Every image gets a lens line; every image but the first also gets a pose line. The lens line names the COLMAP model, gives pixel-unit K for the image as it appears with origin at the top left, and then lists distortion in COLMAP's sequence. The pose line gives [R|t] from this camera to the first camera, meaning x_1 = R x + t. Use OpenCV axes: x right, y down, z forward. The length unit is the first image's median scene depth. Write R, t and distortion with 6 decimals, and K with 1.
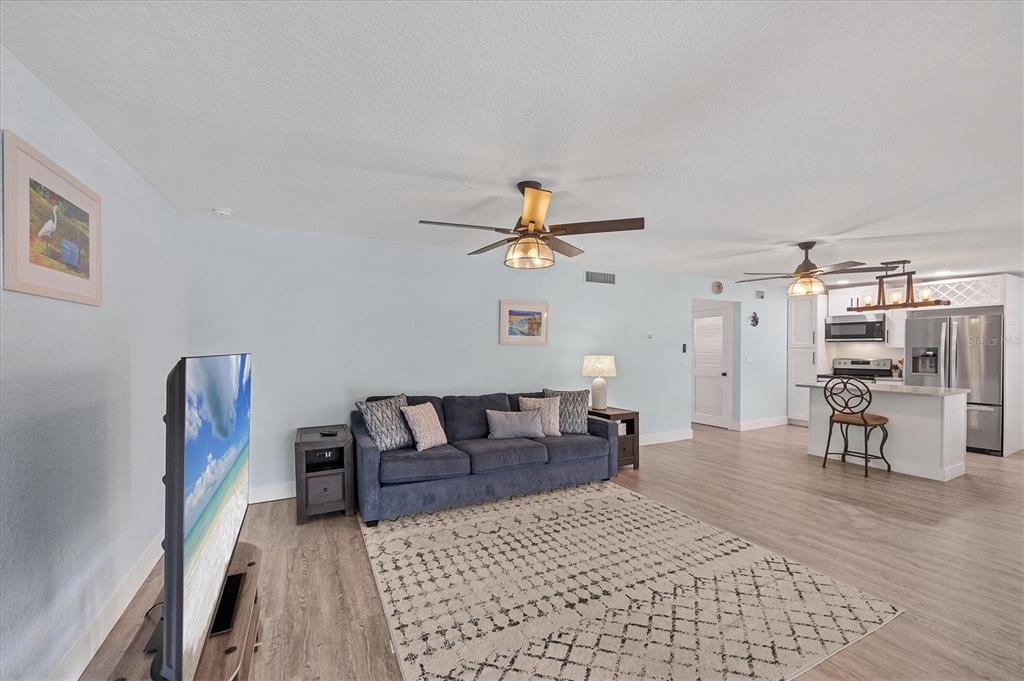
lens RADIAL K [[401.9, 0, 507.6], [0, 401.9, 351.5], [0, 0, 1]] dist [-0.002247, -0.000116]
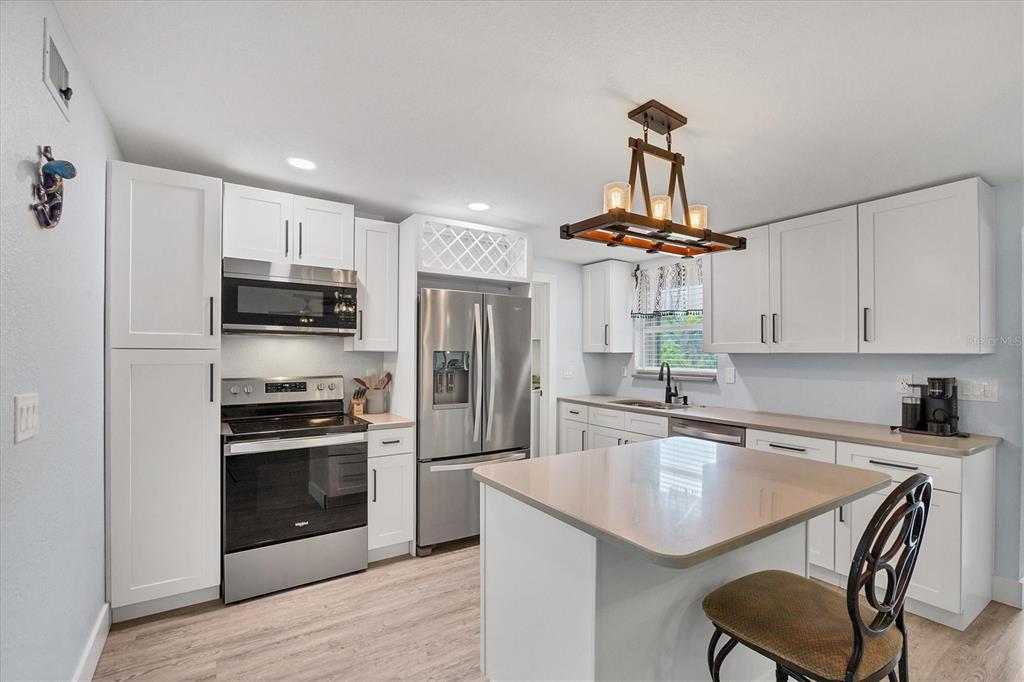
lens RADIAL K [[464.7, 0, 509.1], [0, 464.7, 348.4], [0, 0, 1]] dist [-0.003235, -0.000576]
pose [[-0.106224, 0.012387, 0.994265, 0.693336], [0.002200, 0.999923, -0.012223, -0.008975], [-0.994340, 0.000889, -0.106243, 1.456681]]
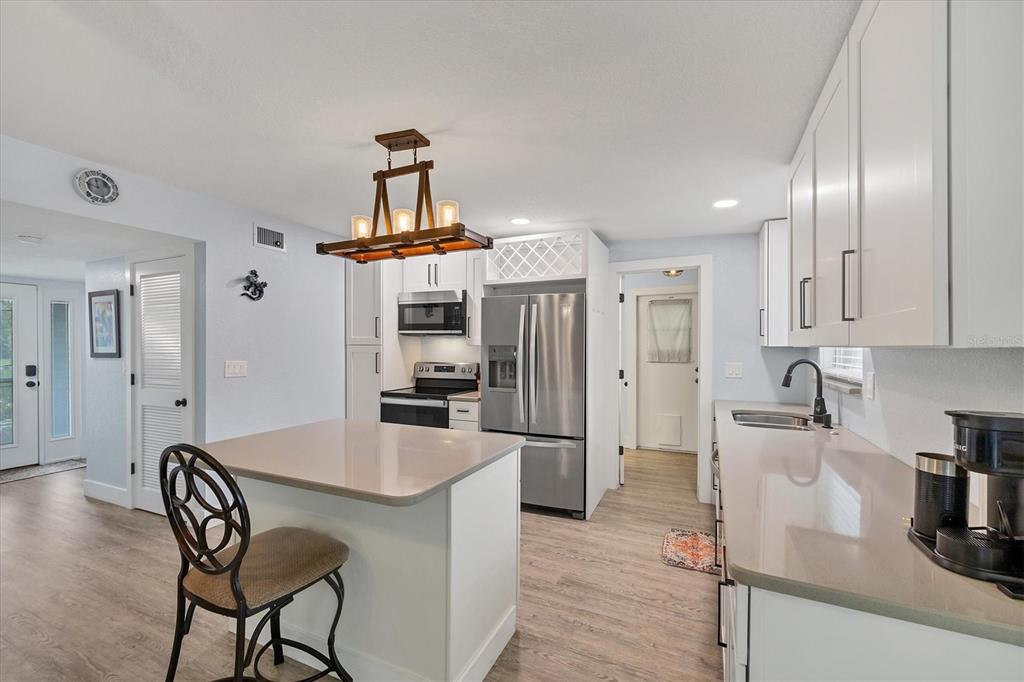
lens RADIAL K [[425.1, 0, 514.3], [0, 425.1, 344.8], [0, 0, 1]] dist [0.001275, -0.000043]
pose [[0.782309, 0.006317, 0.622858, 0.965470], [-0.001255, 0.999963, -0.008565, -0.007901], [-0.622889, 0.005919, 0.782288, 0.719717]]
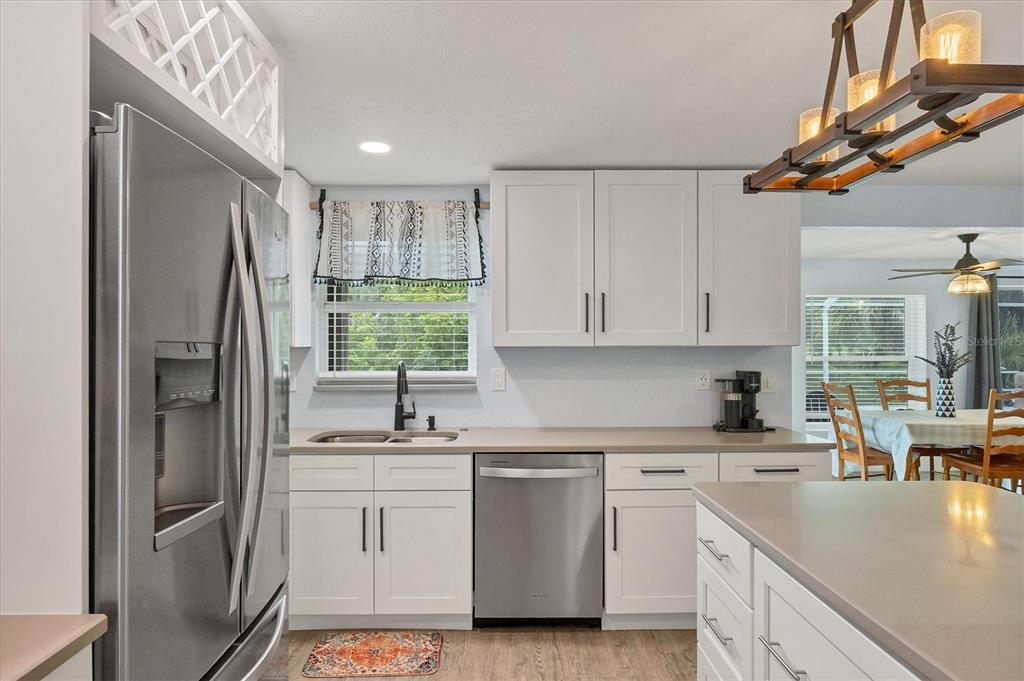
lens RADIAL K [[629.5, 0, 504.2], [0, 629.5, 349.4], [0, 0, 1]] dist [-0.004491, -0.000176]
pose [[-0.895965, 0.005450, 0.444092, 1.228736], [0.008465, 0.999953, 0.004807, -0.010776], [-0.444044, 0.008066, -0.895969, 1.706686]]
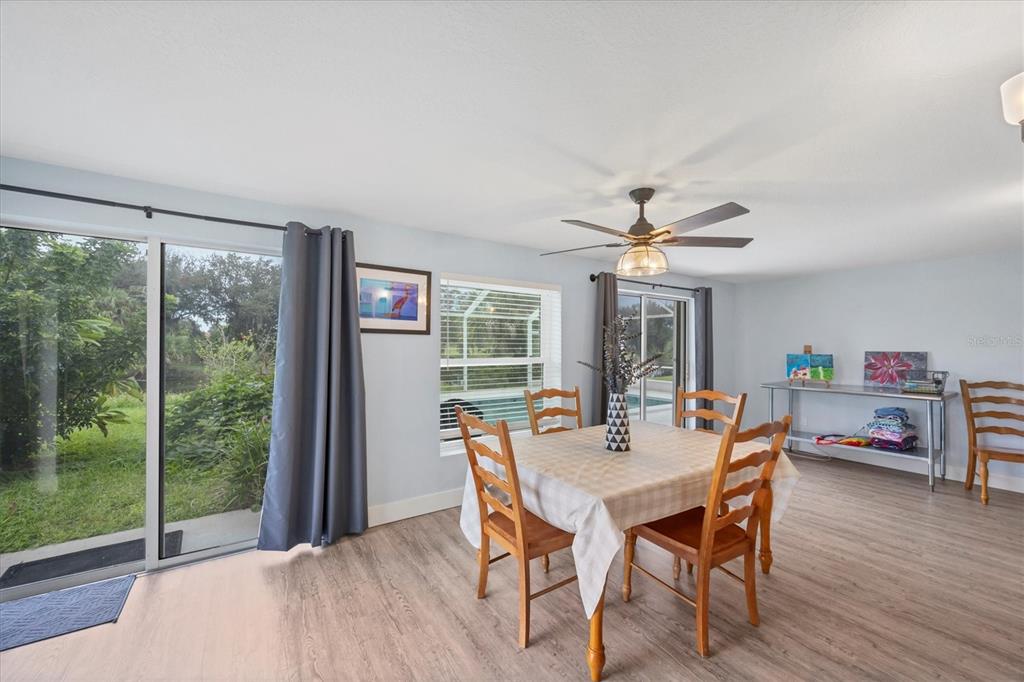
lens RADIAL K [[398.8, 0, 510.9], [0, 398.8, 345.5], [0, 0, 1]] dist [-0.000800, -0.000082]
pose [[-0.991991, 0.001943, -0.126293, 1.212394], [0.001561, 0.999994, 0.003129, -0.007803], [0.126298, 0.002906, -0.991988, 0.615911]]
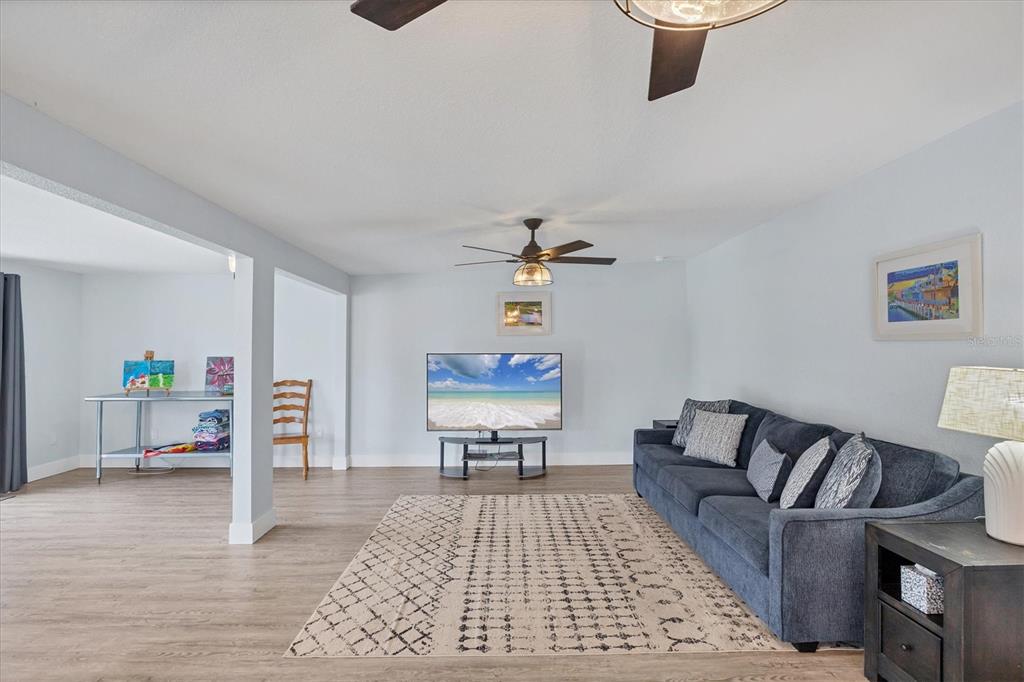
lens RADIAL K [[481.3, 0, 509.1], [0, 481.3, 341.7], [0, 0, 1]] dist [-0.013164, -0.000138]
pose [[-0.422499, -0.013738, -0.906259, 0.934860], [-0.000019, 0.999885, -0.015148, -0.008923], [0.906363, -0.006383, -0.422451, 1.017296]]
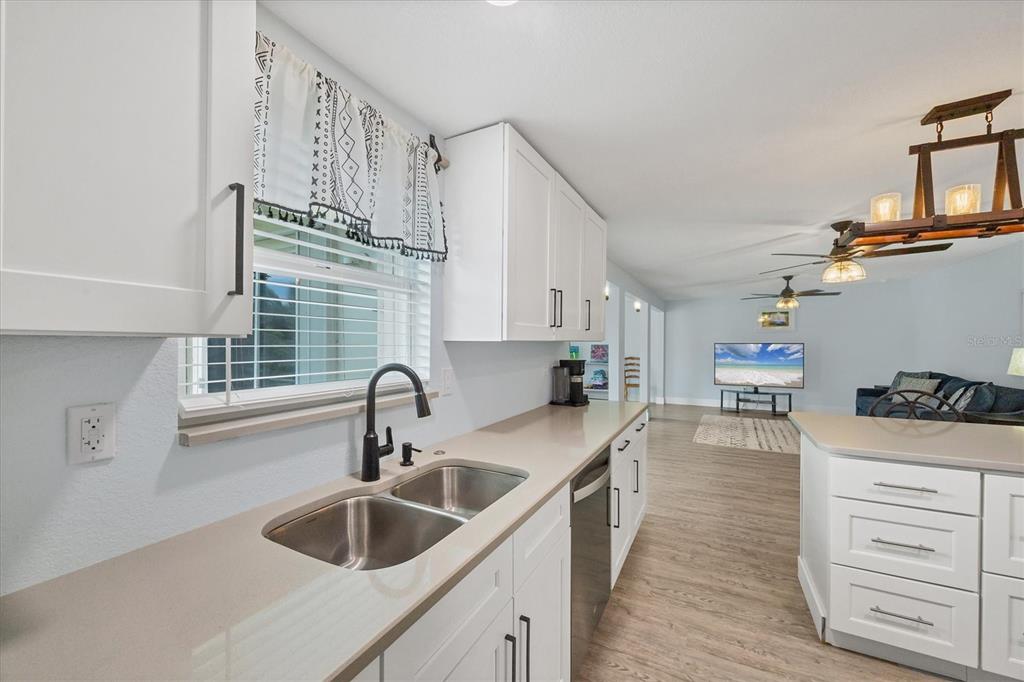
lens RADIAL K [[398.8, 0, 510.9], [0, 398.8, 345.5], [0, 0, 1]] dist [-0.000800, -0.000082]
pose [[-0.812894, 0.008074, -0.582356, 1.875968], [0.001347, 0.999927, 0.011983, -0.010197], [0.582411, 0.008956, -0.812845, 1.307200]]
